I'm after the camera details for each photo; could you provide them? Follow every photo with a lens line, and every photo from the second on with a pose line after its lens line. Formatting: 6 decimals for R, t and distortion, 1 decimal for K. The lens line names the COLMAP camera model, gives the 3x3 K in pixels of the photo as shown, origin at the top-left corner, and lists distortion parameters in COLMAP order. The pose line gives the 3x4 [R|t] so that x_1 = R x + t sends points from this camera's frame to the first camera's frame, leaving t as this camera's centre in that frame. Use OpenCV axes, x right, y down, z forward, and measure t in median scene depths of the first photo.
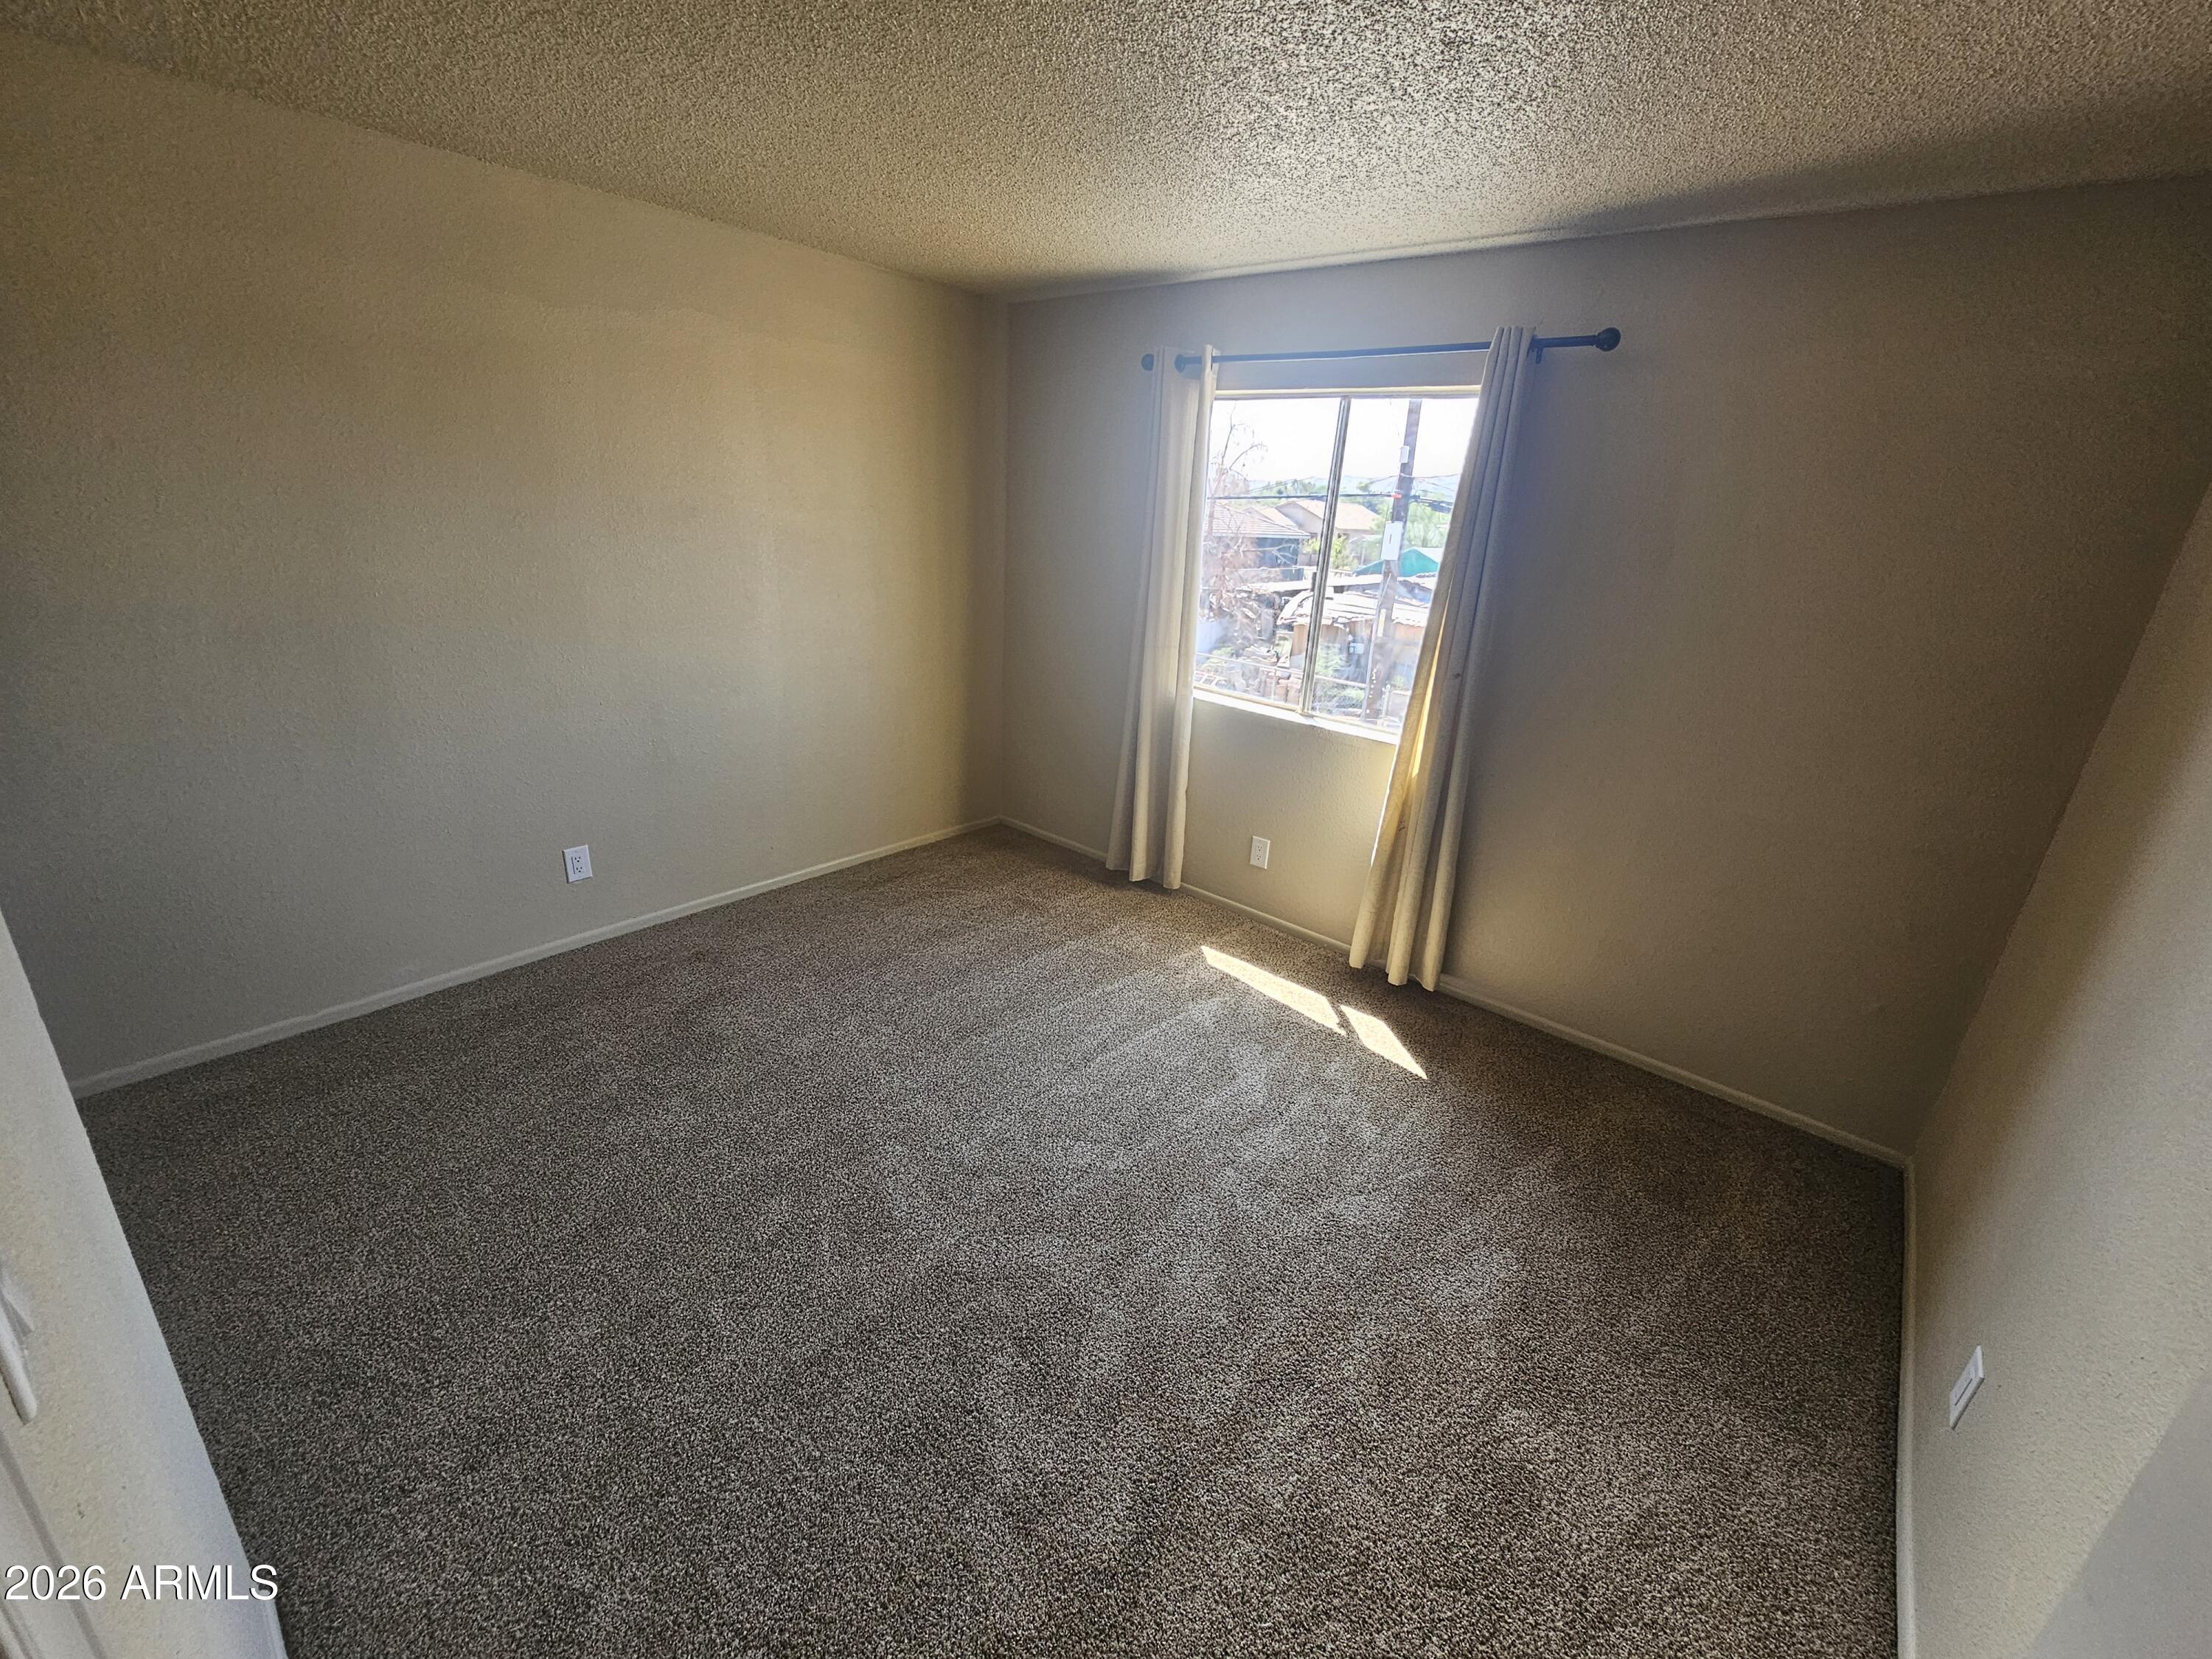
lens RADIAL K [[903.9, 0, 1109.5], [0, 903.9, 819.7], [0, 0, 1]] dist [-0.001469, -0.000200]
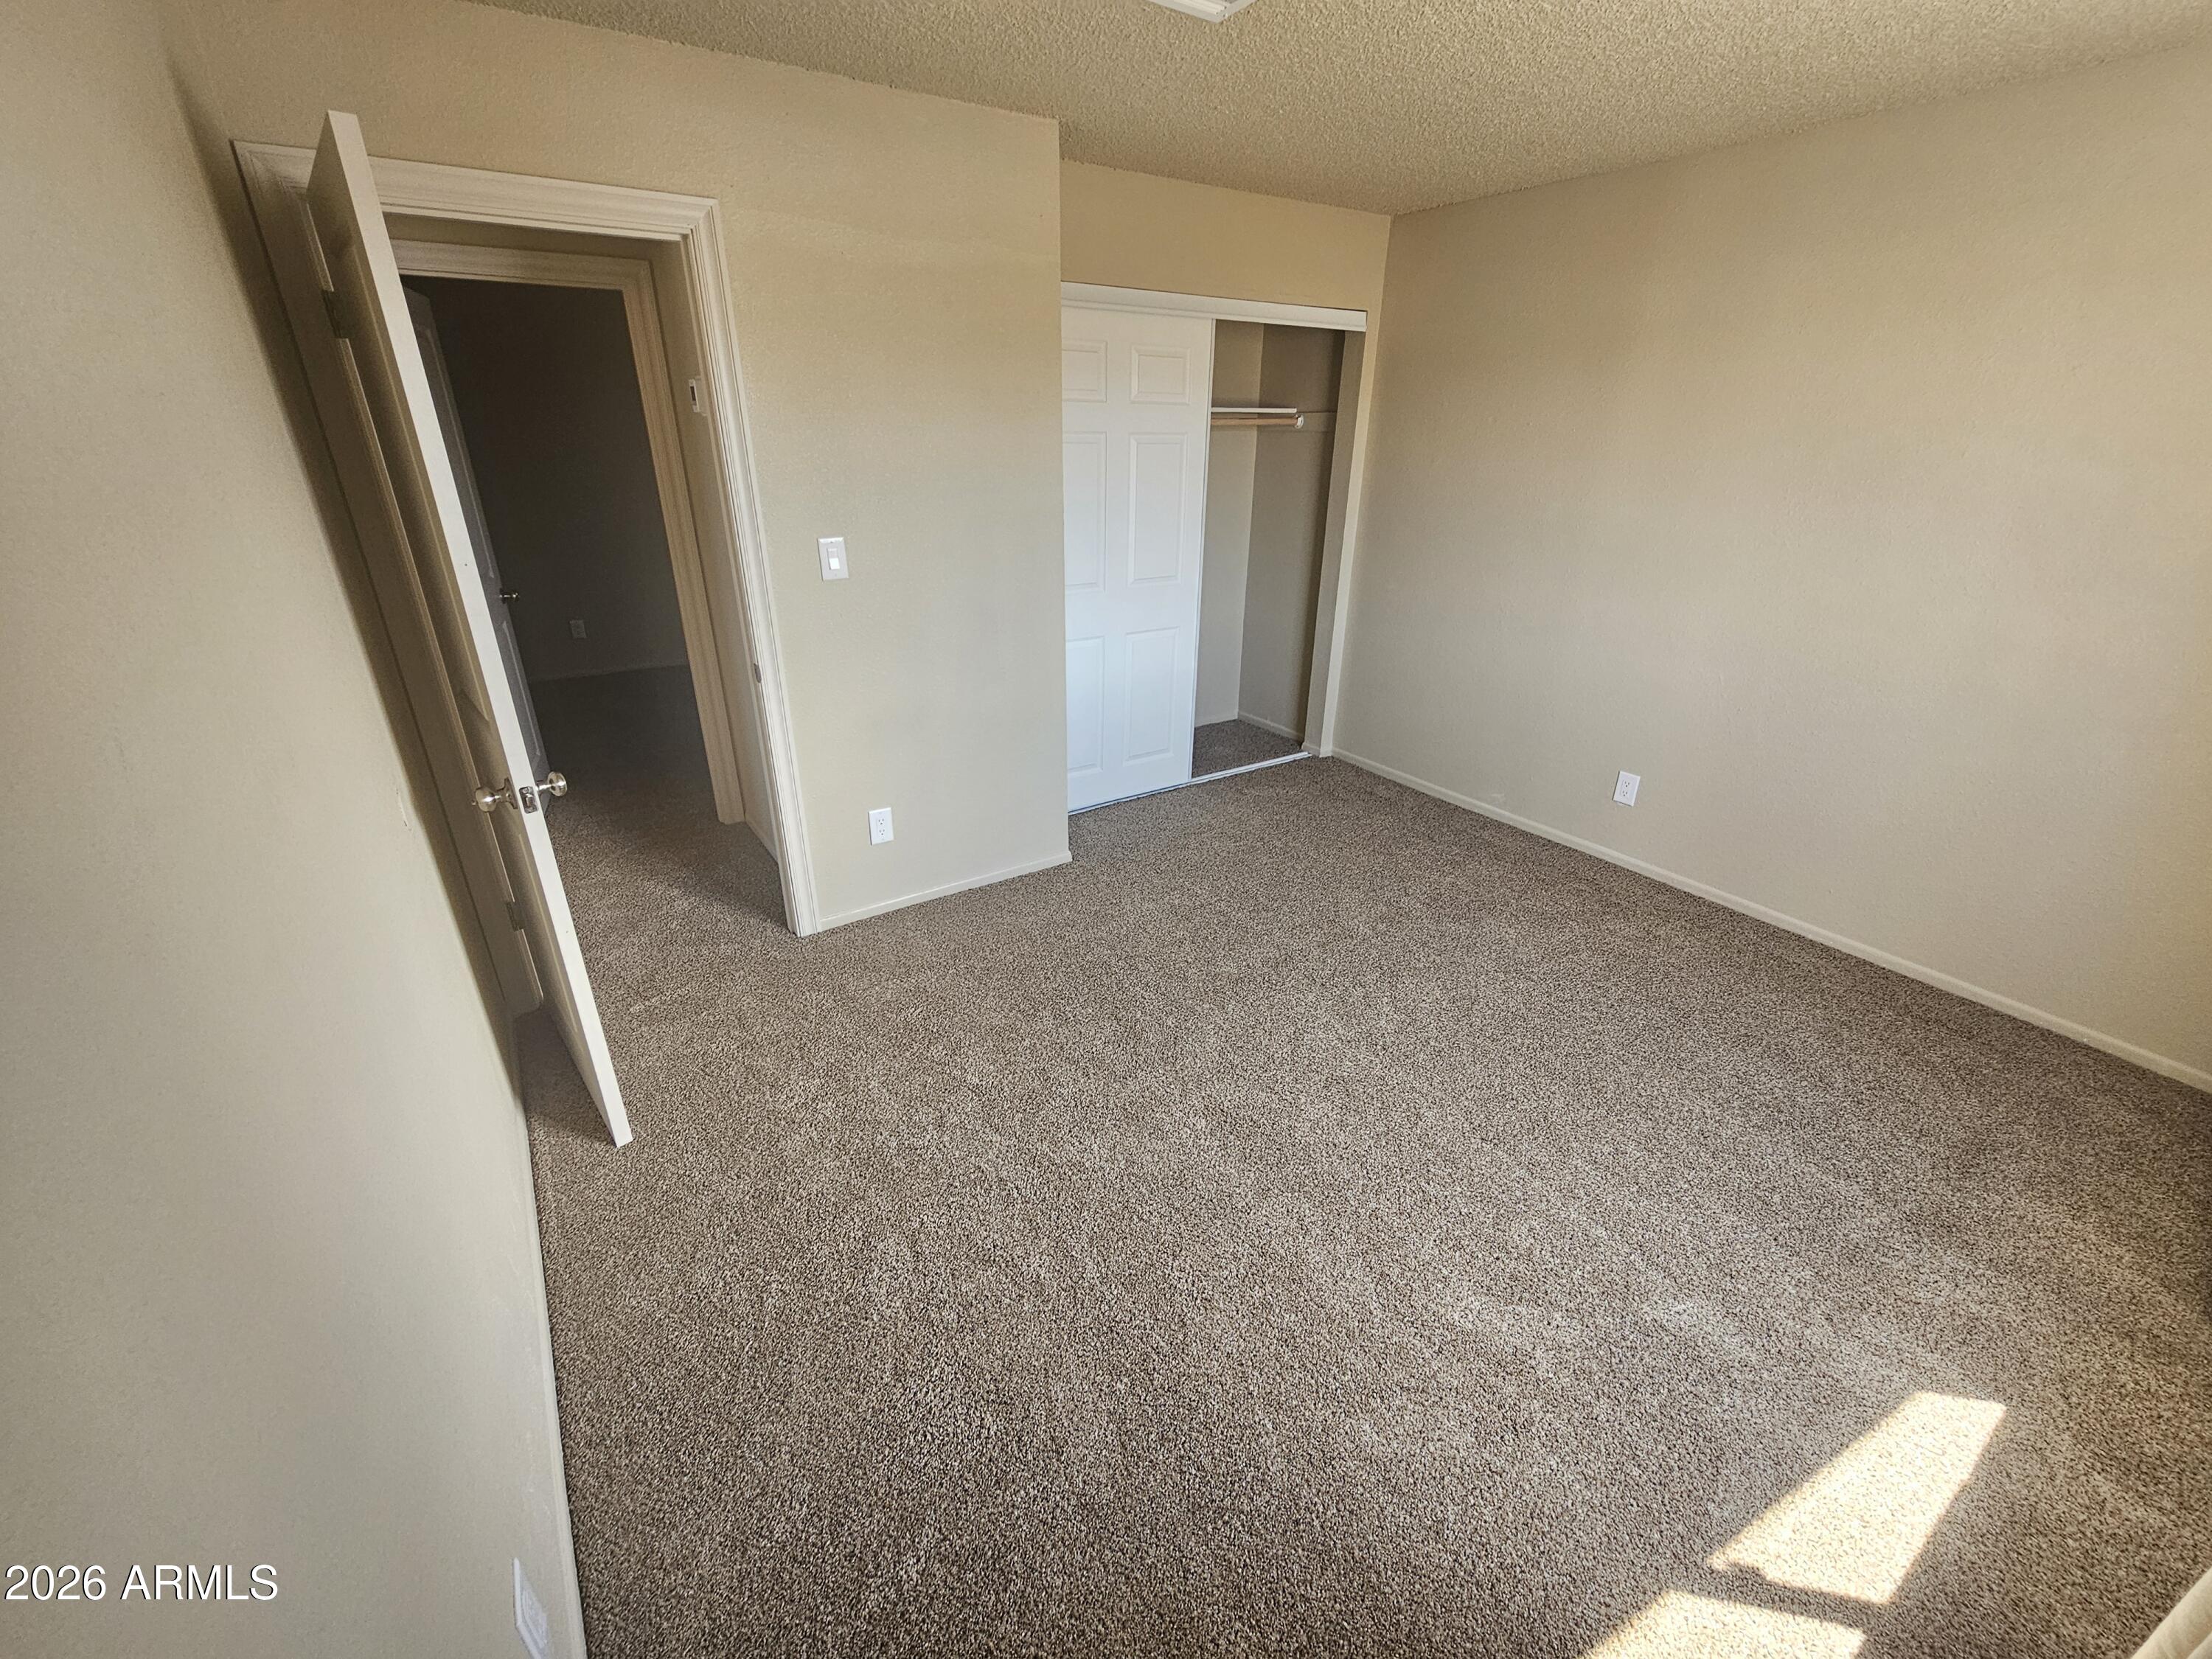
lens RADIAL K [[903.9, 0, 1109.5], [0, 903.9, 819.7], [0, 0, 1]] dist [-0.001469, -0.000200]
pose [[-0.265987, 0.337883, -0.902821, 0.573631], [-0.341735, 0.842682, 0.416057, -0.157721], [0.901370, 0.419191, -0.108676, 0.542968]]
